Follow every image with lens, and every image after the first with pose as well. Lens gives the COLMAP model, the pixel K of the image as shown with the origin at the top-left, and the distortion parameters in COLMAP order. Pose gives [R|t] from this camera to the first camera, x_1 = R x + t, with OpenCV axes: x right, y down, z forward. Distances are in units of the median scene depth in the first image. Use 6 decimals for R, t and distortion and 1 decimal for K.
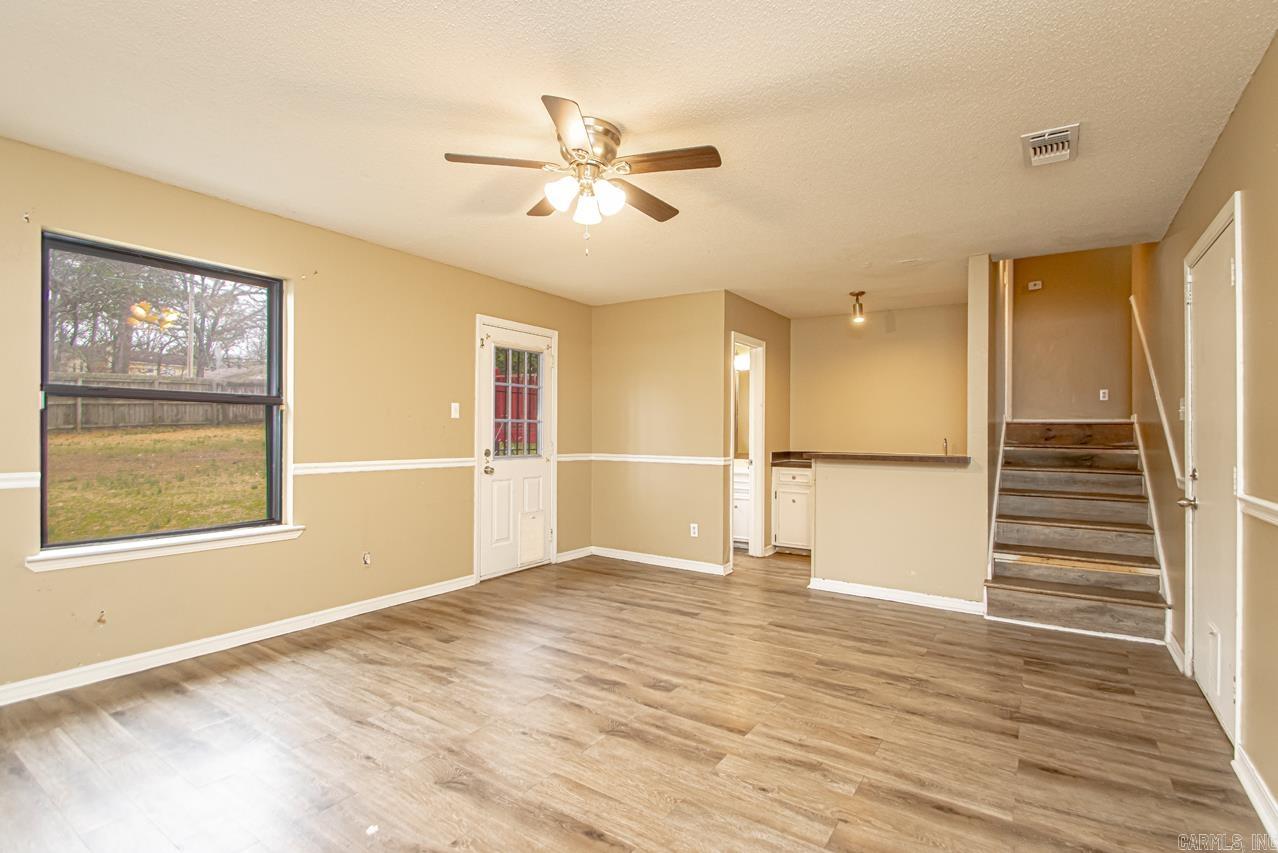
lens RADIAL K [[617.8, 0, 639.0], [0, 617.8, 426.5], [0, 0, 1]] dist [0.012292, -0.016588]
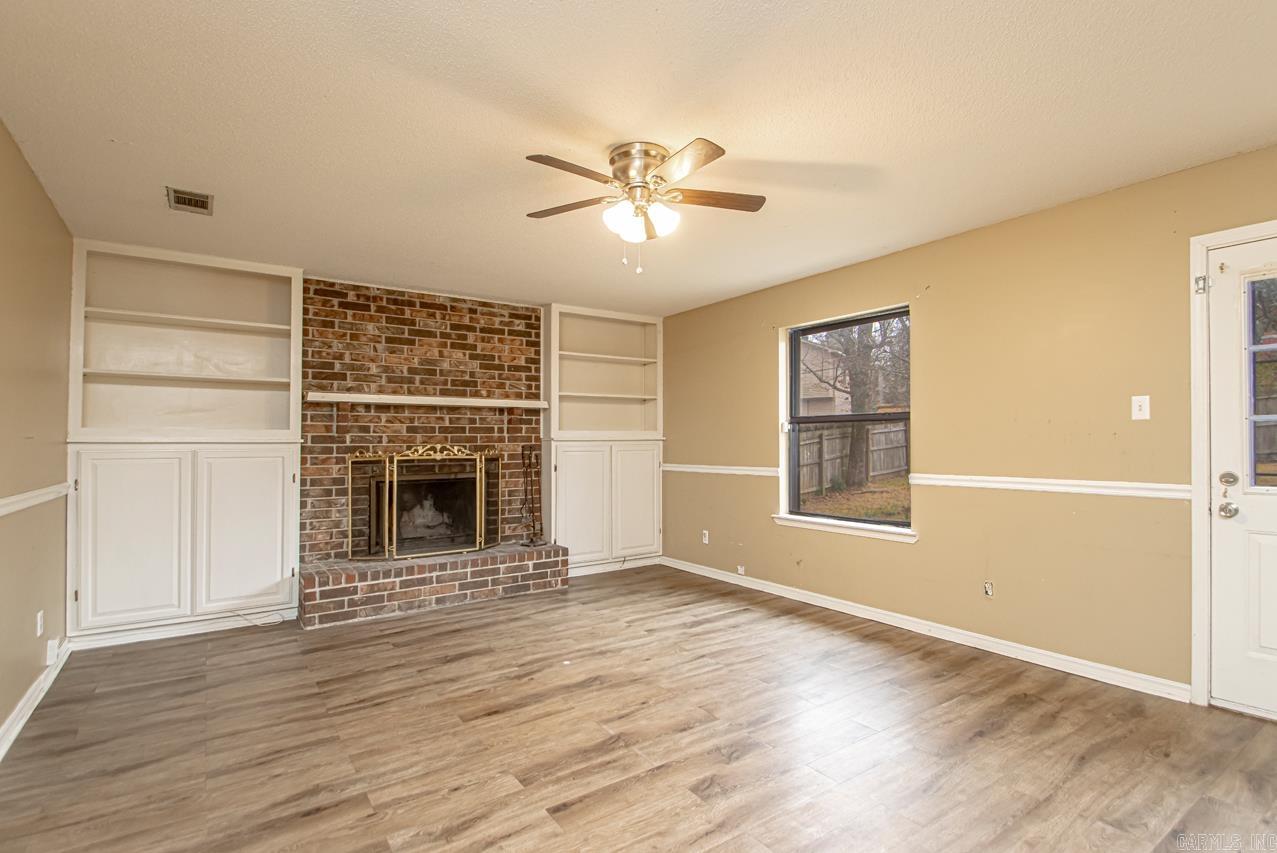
lens RADIAL K [[601.9, 0, 637.9], [0, 601.9, 422.0], [0, 0, 1]] dist [0.017854, -0.021094]
pose [[-0.366611, -0.038286, -0.929586, 0.577178], [0.012537, 0.998859, -0.046084, 0.013265], [0.930290, -0.028549, -0.365712, 0.916976]]
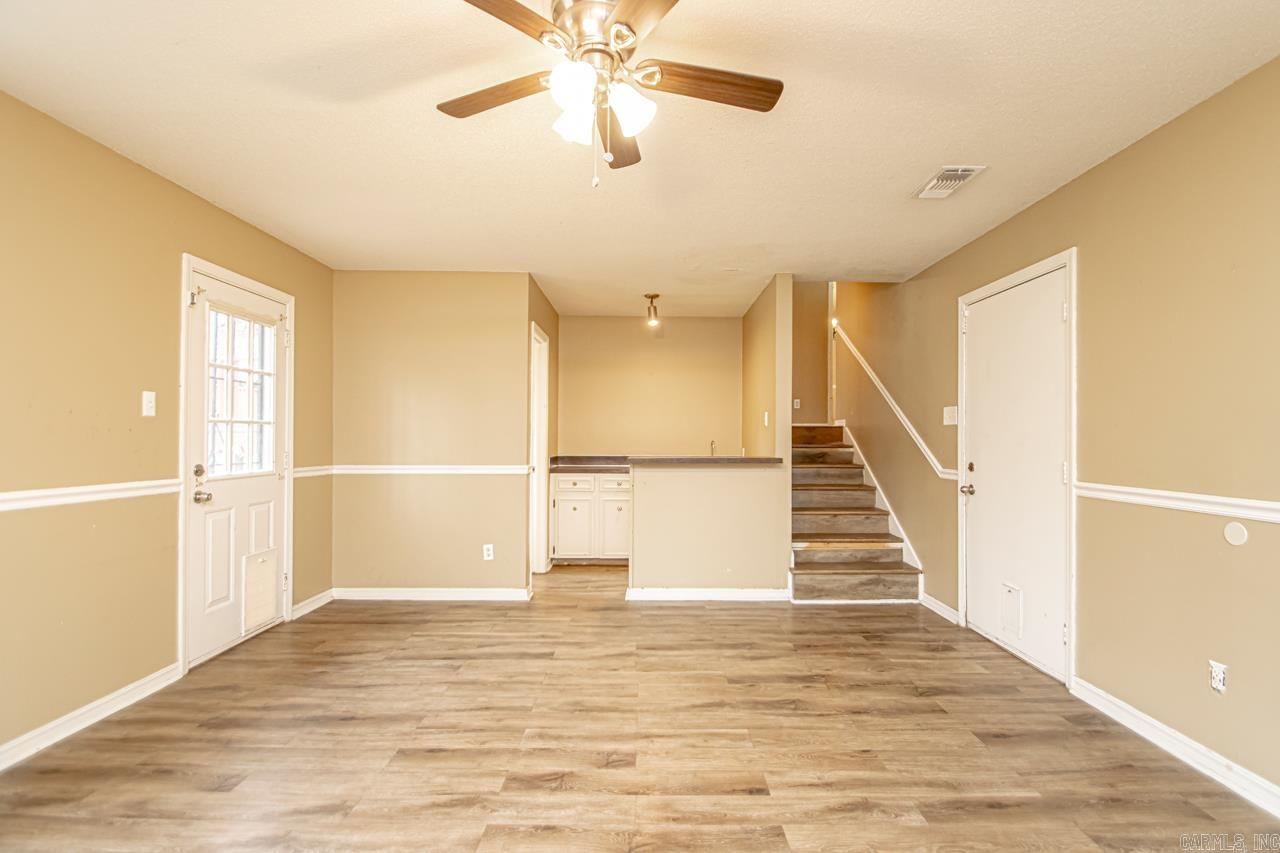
lens RADIAL K [[609.2, 0, 652.6], [0, 609.2, 431.5], [0, 0, 1]] dist [0.019953, -0.021741]
pose [[0.823981, -0.002395, 0.566612, -0.279223], [0.001441, 0.999997, 0.002132, 0.001364], [-0.566616, -0.000940, 0.823982, 0.259084]]
